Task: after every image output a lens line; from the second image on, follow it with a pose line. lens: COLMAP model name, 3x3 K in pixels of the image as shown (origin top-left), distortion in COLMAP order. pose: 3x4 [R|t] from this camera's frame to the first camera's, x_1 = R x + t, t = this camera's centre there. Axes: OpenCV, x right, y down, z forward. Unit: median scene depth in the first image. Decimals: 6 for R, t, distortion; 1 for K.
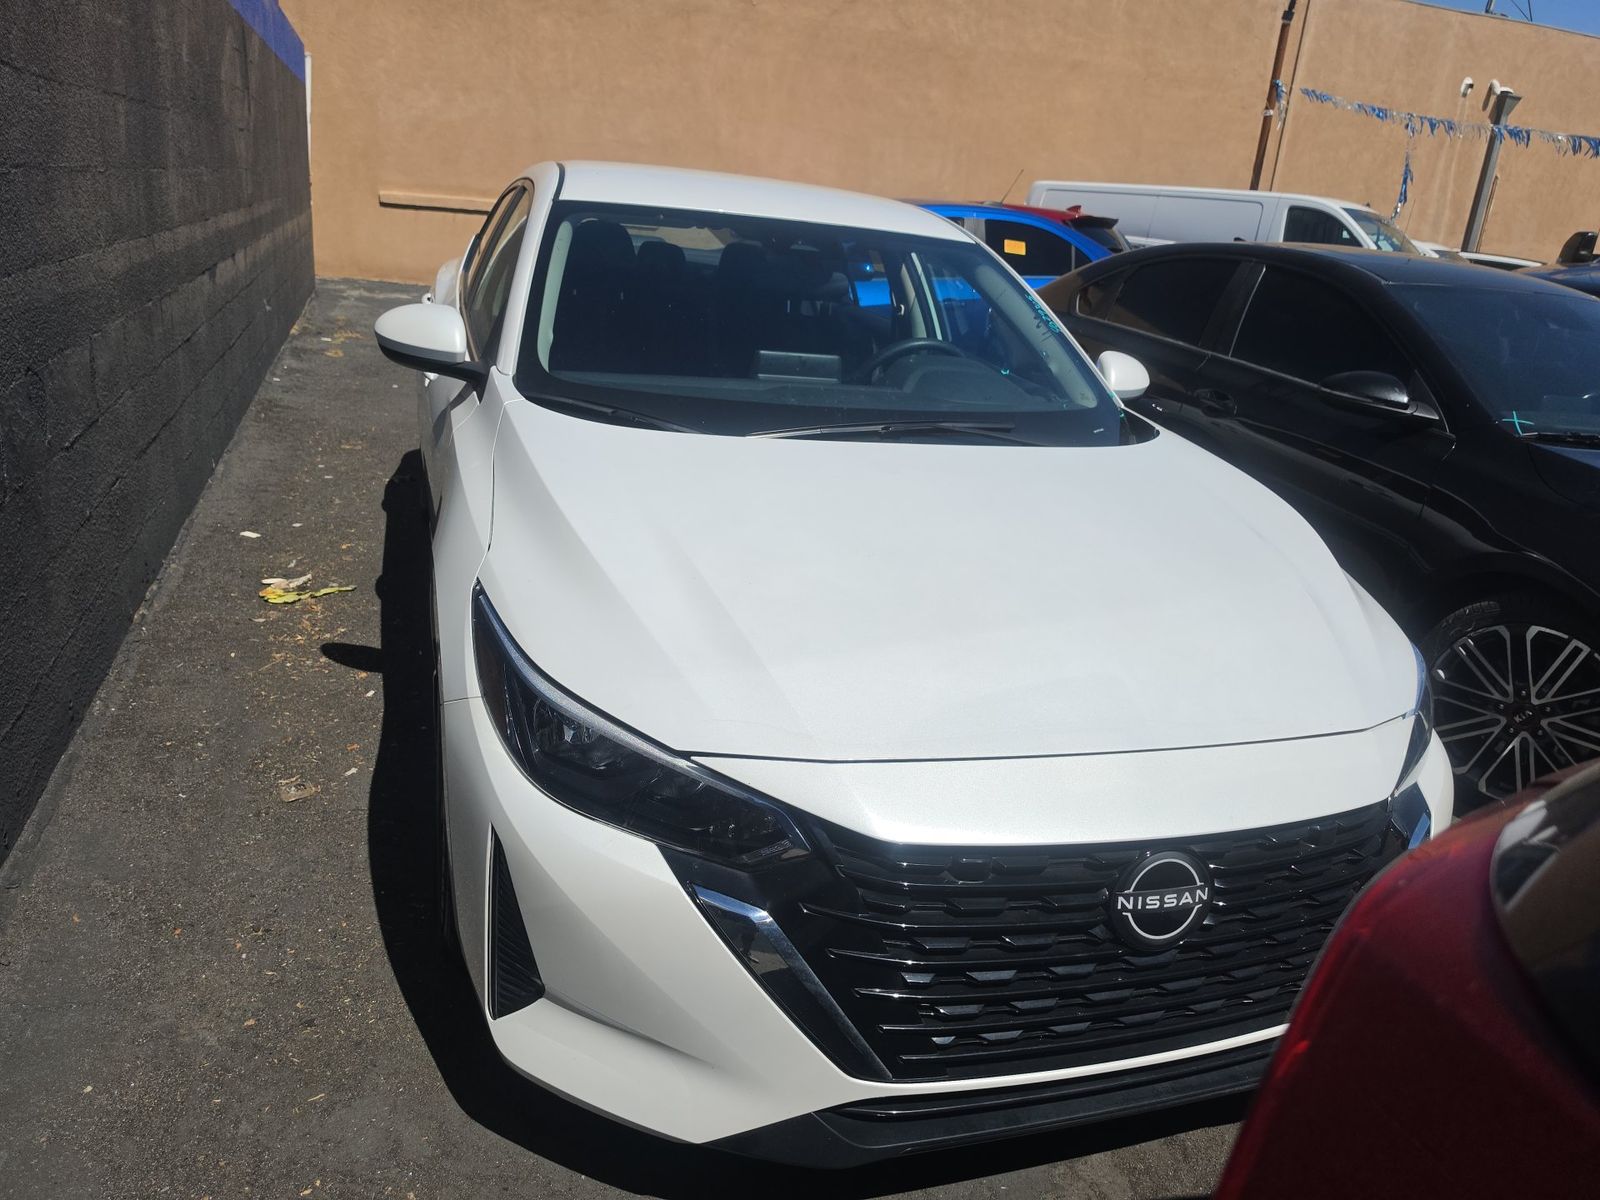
lens RADIAL K [[1114.0, 0, 808.3], [0, 1114.0, 588.6], [0, 0, 1]] dist [0.006993, -0.026557]
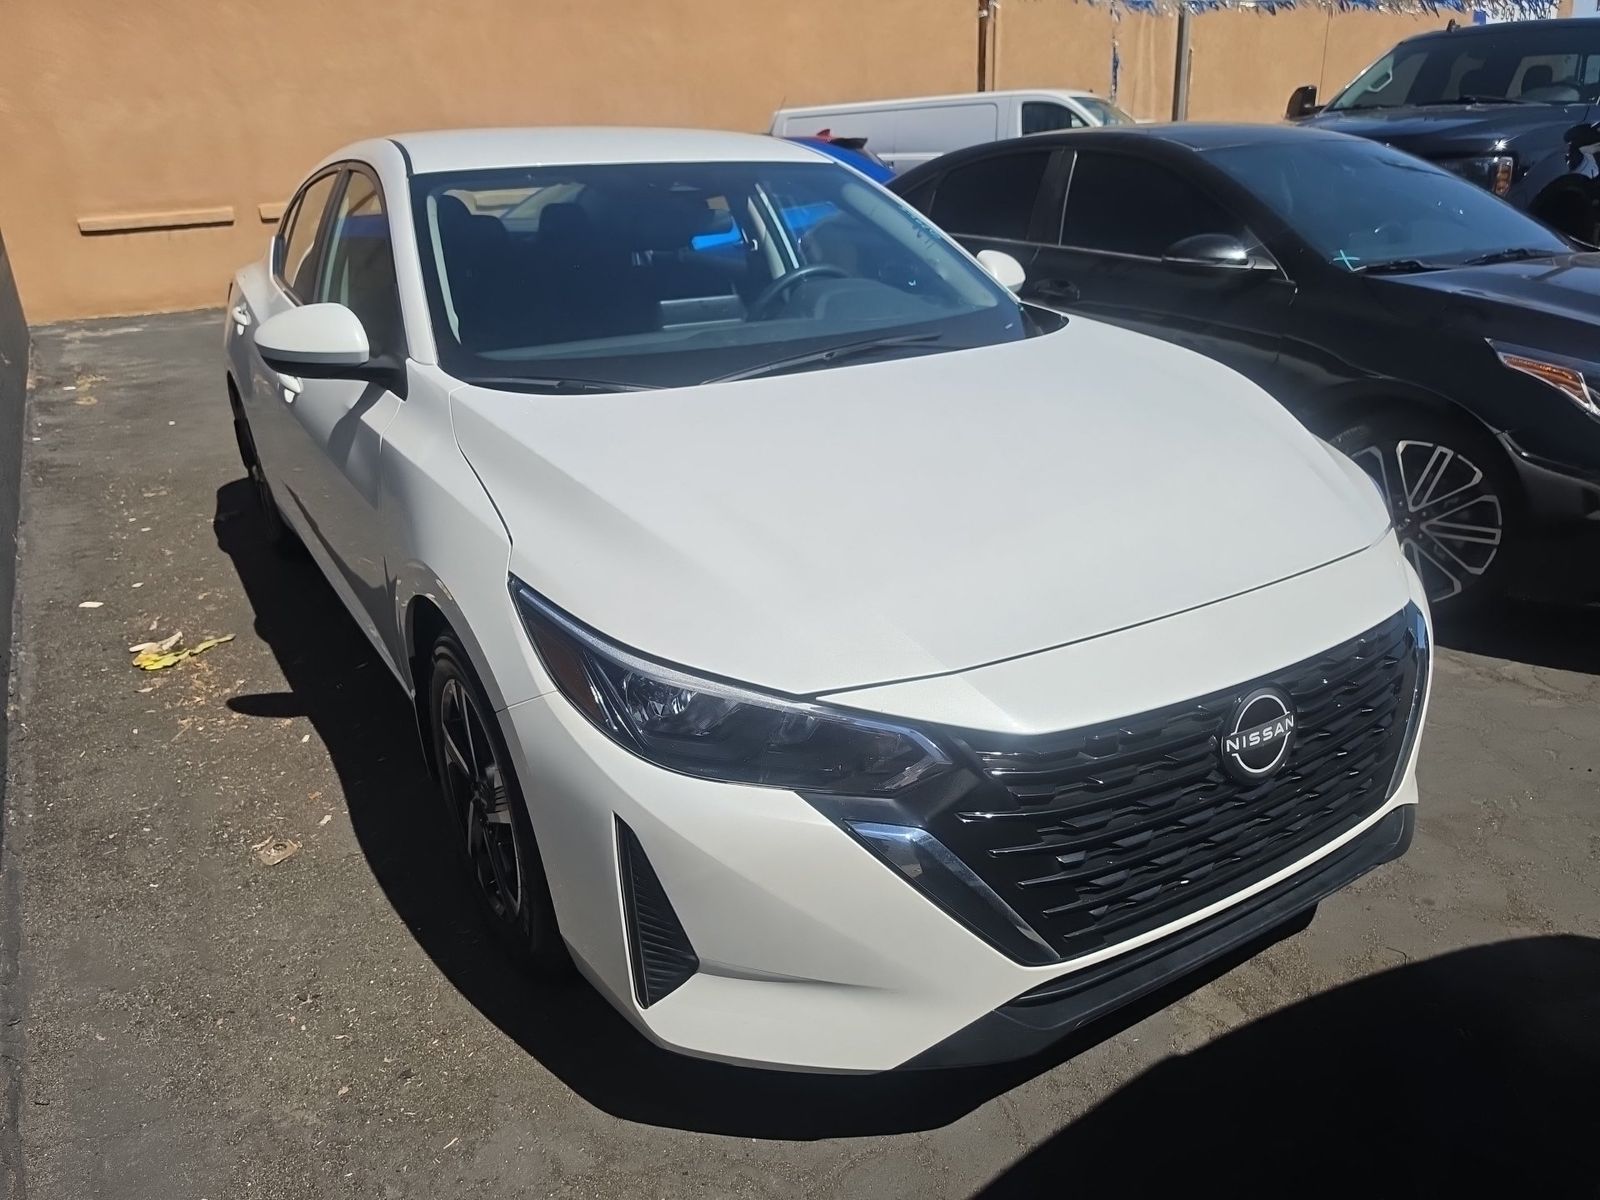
lens RADIAL K [[1112.9, 0, 800.0], [0, 1112.9, 600.0], [0, 0, 1]] dist [0.008601, -0.033487]
pose [[0.966084, -0.202062, 0.160788, -0.126427], [0.193655, 0.978812, 0.066513, -0.000896], [-0.170821, -0.033119, 0.984745, 0.017723]]
